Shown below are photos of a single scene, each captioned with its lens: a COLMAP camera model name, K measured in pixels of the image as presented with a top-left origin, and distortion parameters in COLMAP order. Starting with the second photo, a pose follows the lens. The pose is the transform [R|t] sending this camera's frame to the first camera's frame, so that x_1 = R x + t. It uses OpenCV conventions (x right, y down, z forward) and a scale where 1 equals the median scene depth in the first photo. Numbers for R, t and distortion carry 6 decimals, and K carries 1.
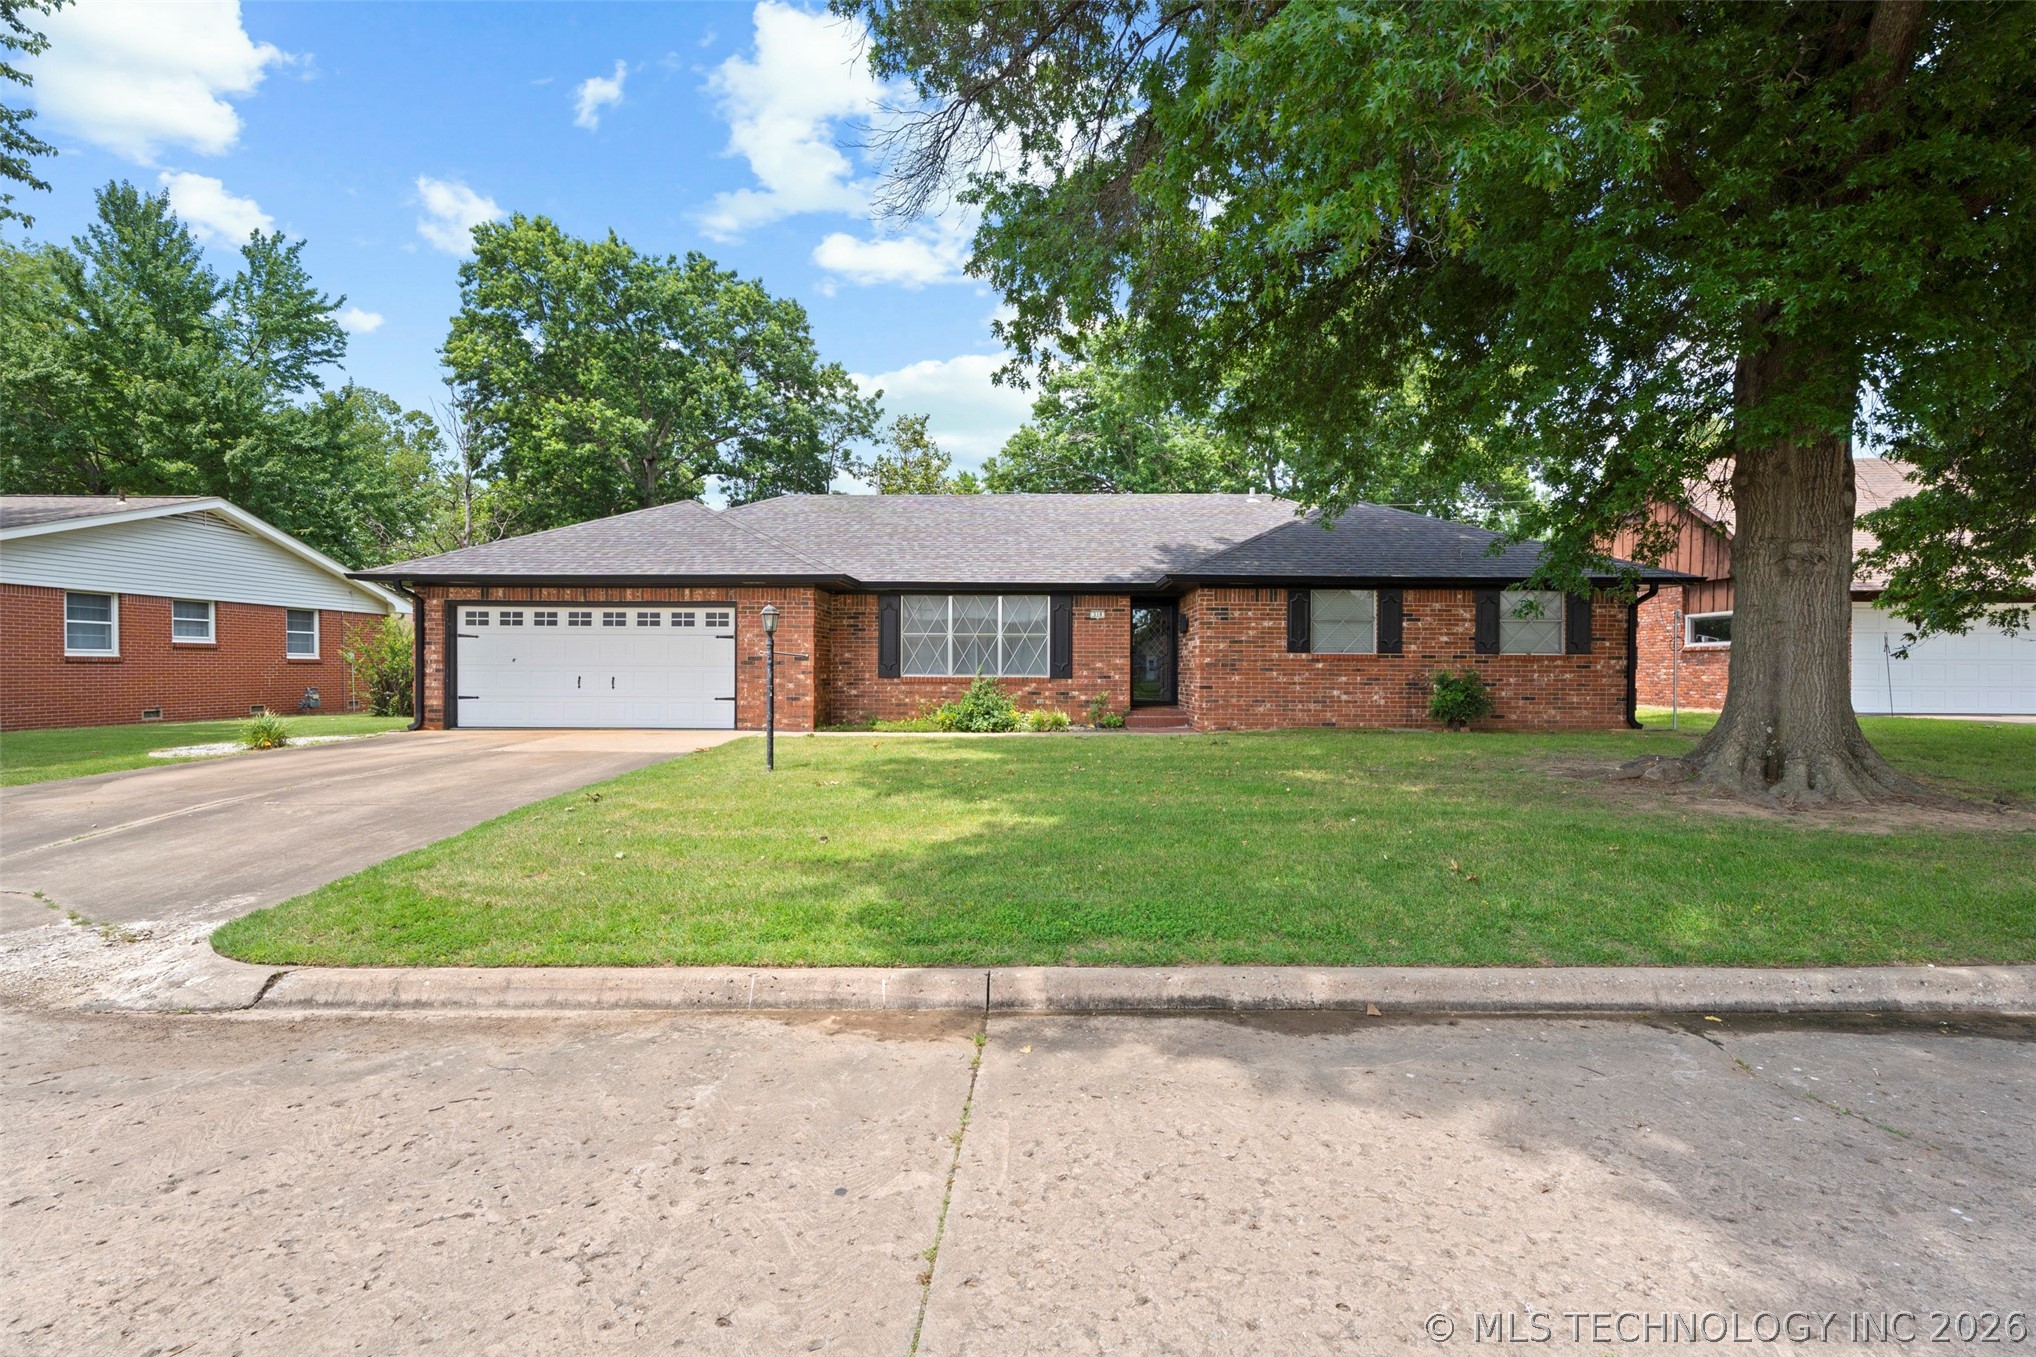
lens RADIAL K [[912.7, 0, 1018.0], [0, 912.7, 678.5], [0, 0, 1]] dist [0.001665, 0.000435]
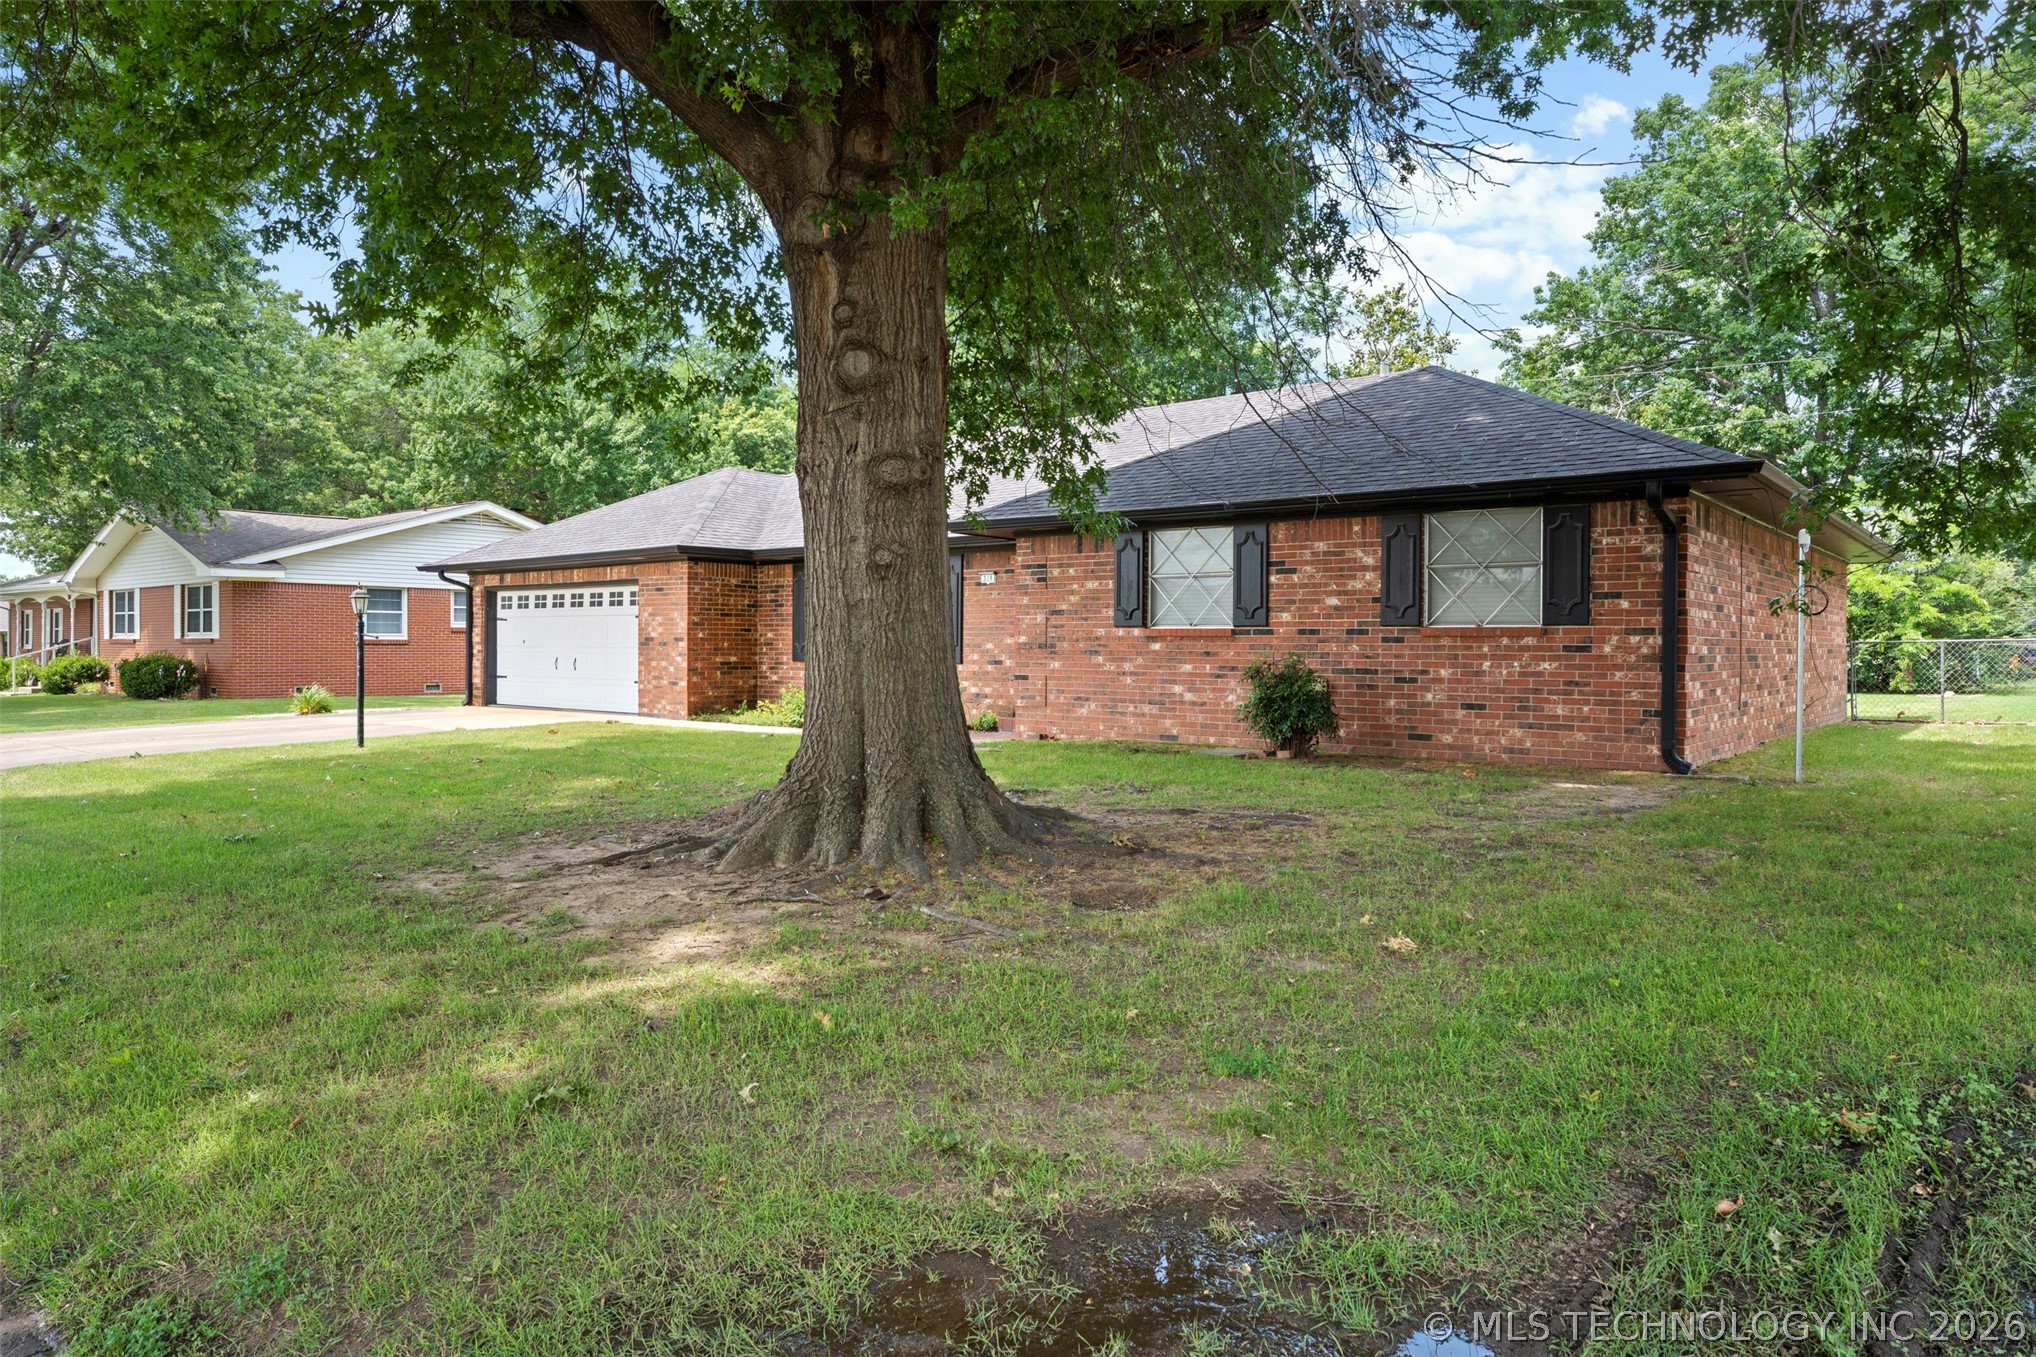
lens RADIAL K [[1249.6, 0, 1018.0], [0, 1249.6, 678.5], [0, 0, 1]] dist [-0.006300, -0.001765]
pose [[0.783728, 0.015491, -0.620910, 0.792281], [-0.008391, 0.999862, 0.014354, -0.003369], [0.621047, -0.006039, 0.783750, 0.233501]]
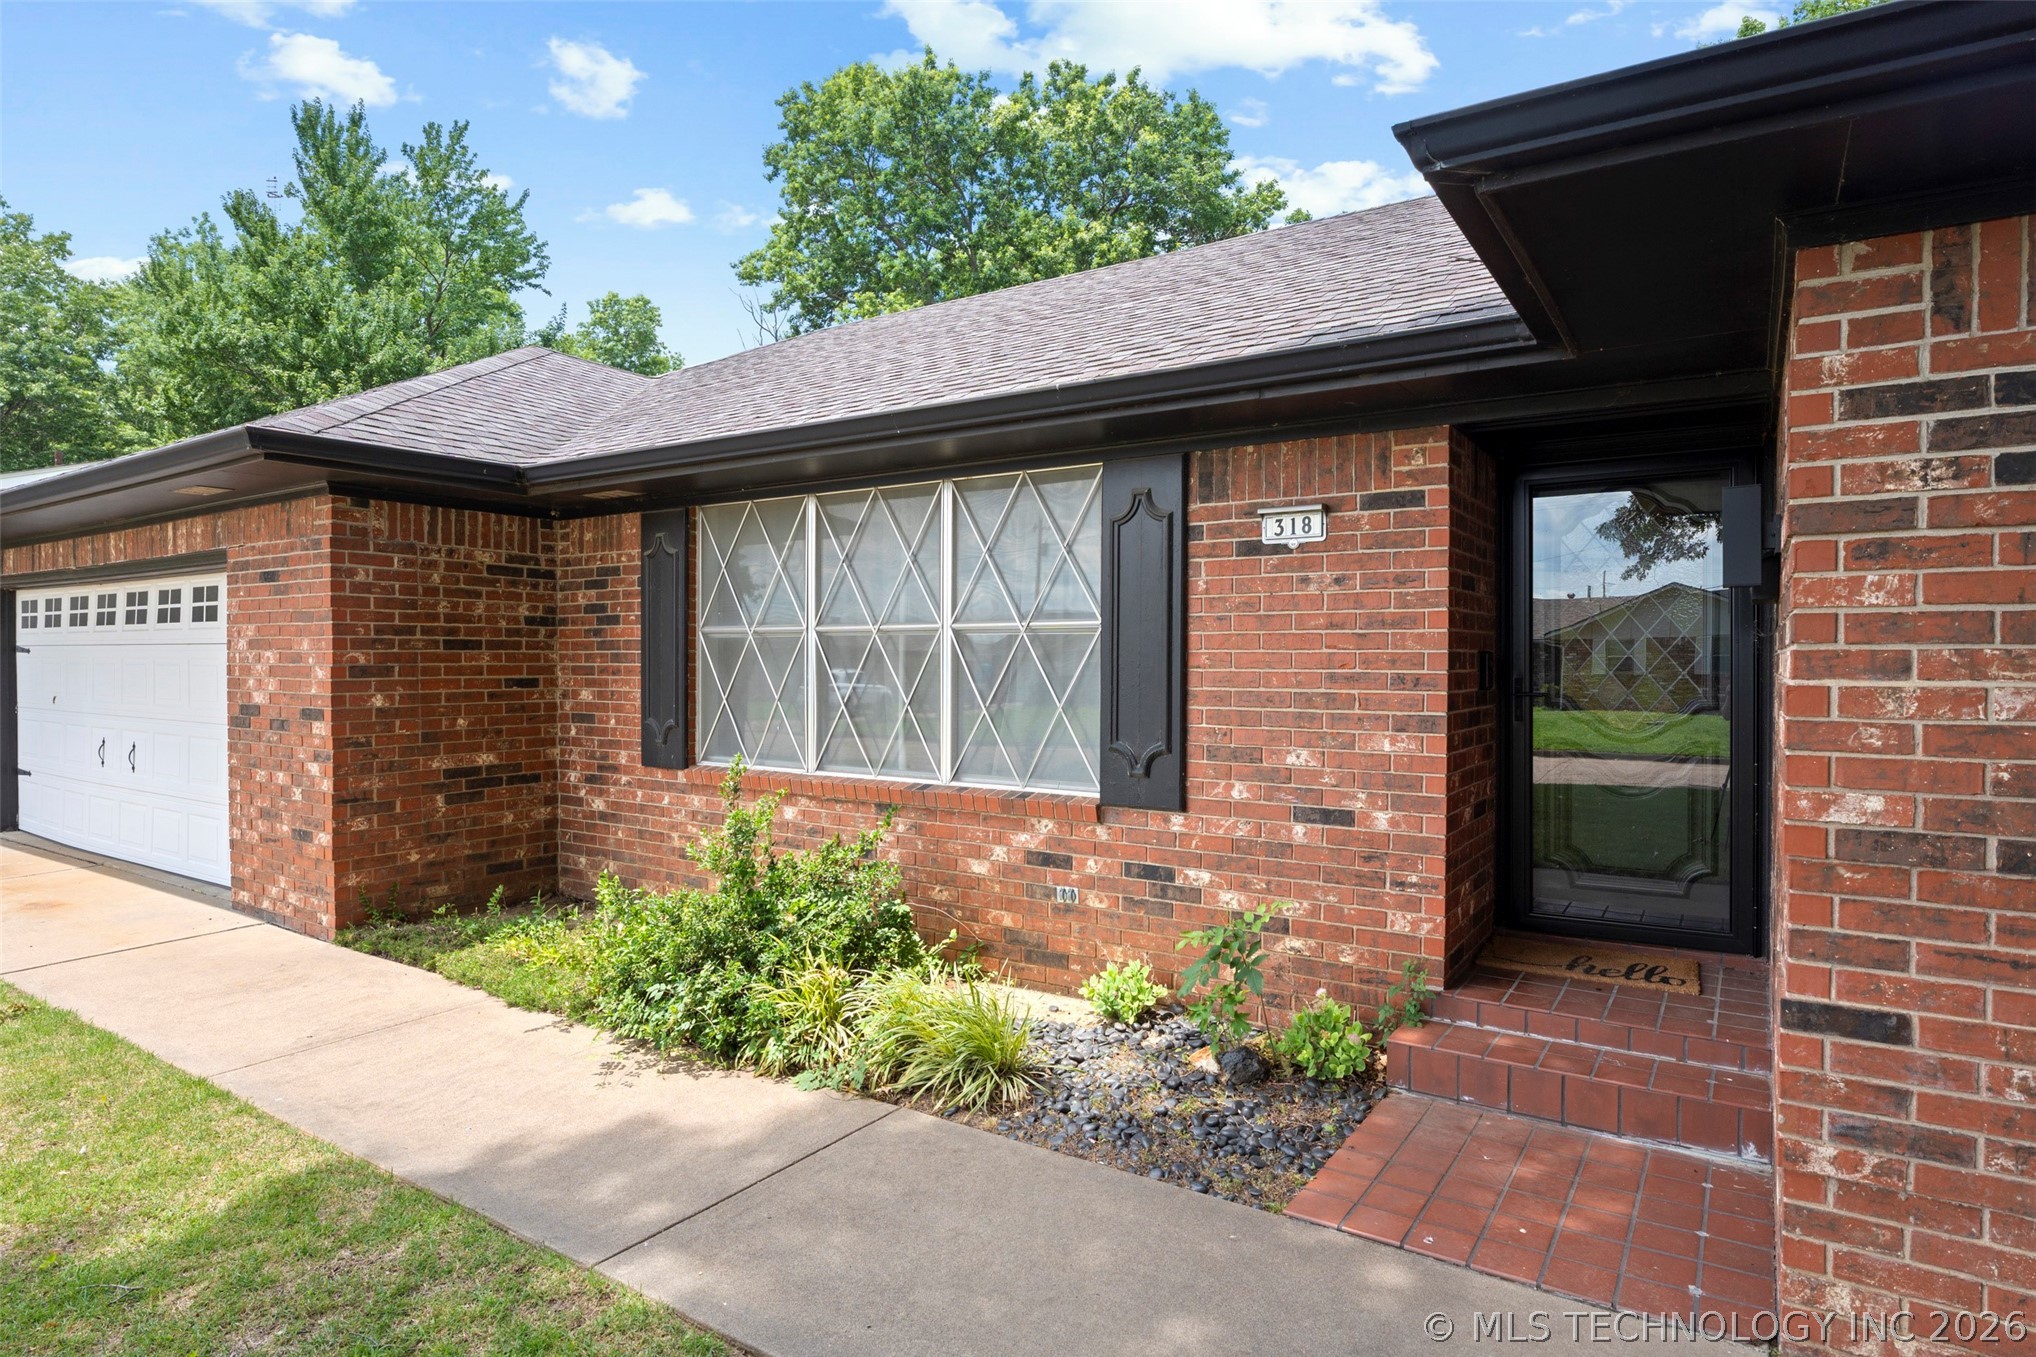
lens RADIAL K [[1107.2, 0, 1018.0], [0, 1107.2, 678.5], [0, 0, 1]] dist [0.003715, 0.000248]
pose [[0.841971, 0.007451, -0.539471, 0.187569], [-0.004599, 0.999967, 0.006633, -0.037885], [0.539503, -0.003104, 0.841978, 0.795072]]
